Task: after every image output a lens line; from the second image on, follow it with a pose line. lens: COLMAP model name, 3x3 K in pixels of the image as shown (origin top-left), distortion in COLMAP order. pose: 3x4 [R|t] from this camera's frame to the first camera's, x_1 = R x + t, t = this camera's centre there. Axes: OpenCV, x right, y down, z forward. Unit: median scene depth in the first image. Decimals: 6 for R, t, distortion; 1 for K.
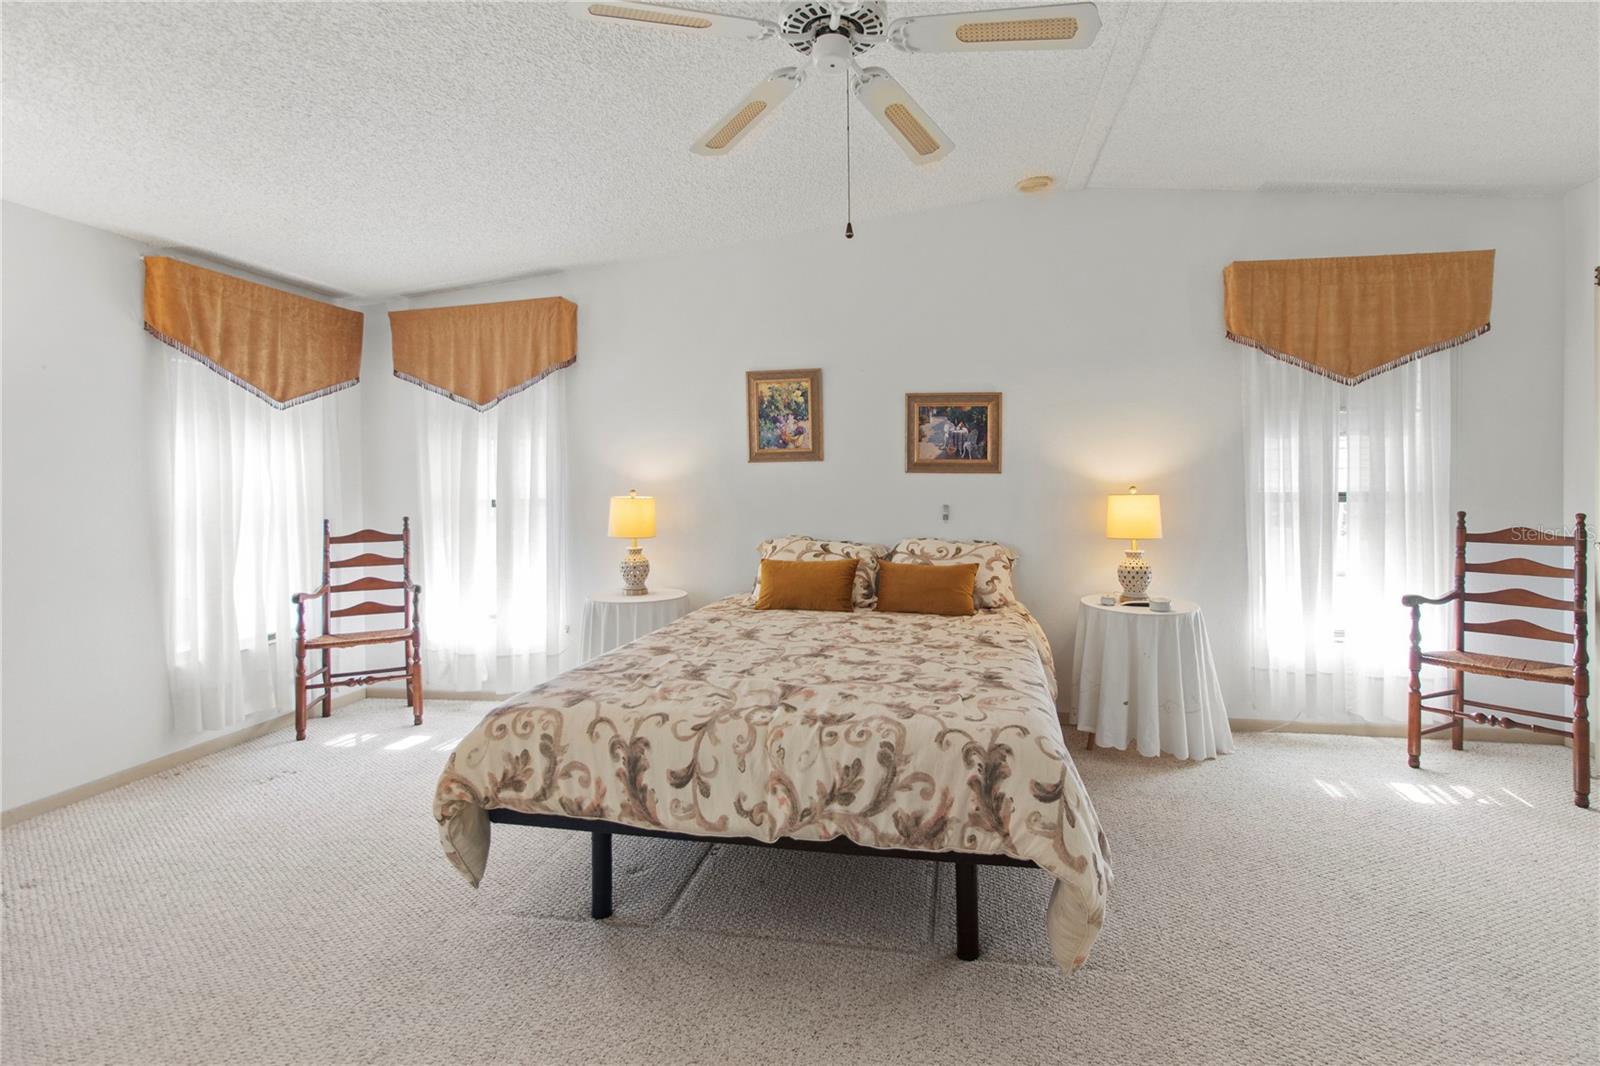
lens RADIAL K [[753.5, 0, 802.9], [0, 753.5, 482.0], [0, 0, 1]] dist [-0.003084, -0.000644]
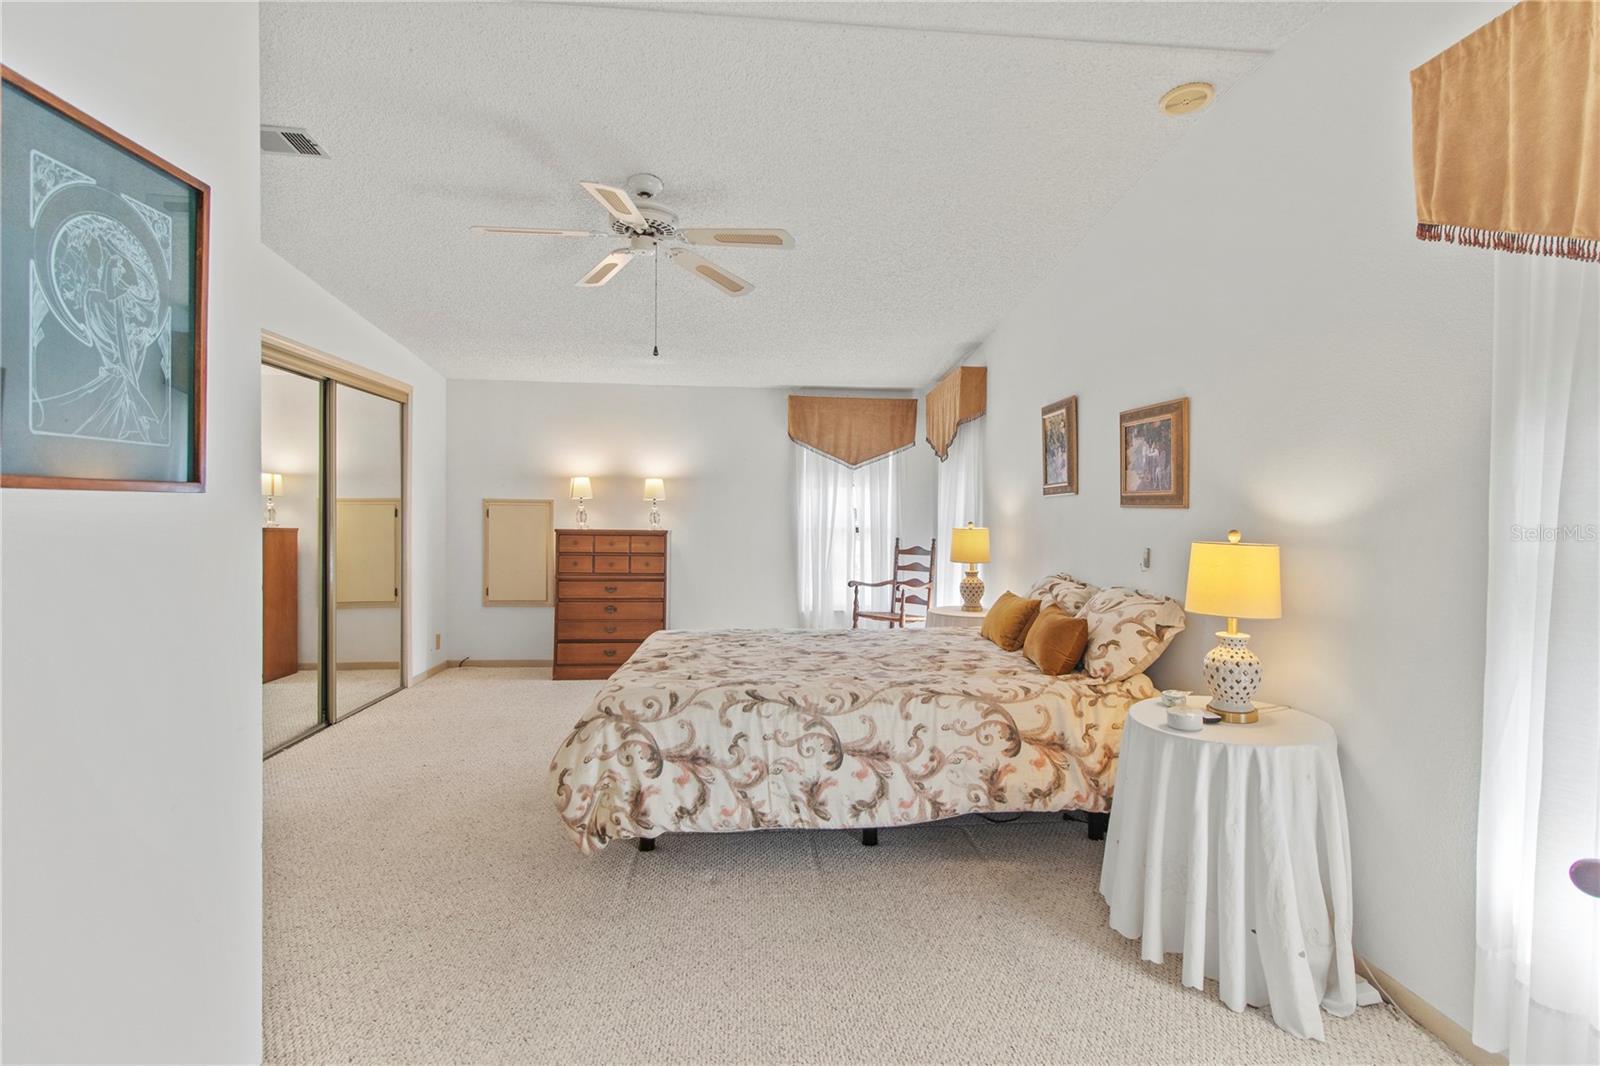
lens RADIAL K [[741.9, 0, 803.5], [0, 741.9, 509.7], [0, 0, 1]] dist [-0.001786, -0.000172]
pose [[0.257171, 0.001408, -0.966365, 0.825418], [0.000390, 0.999999, 0.001561, -0.011324], [0.966366, -0.000778, 0.257170, 0.443055]]
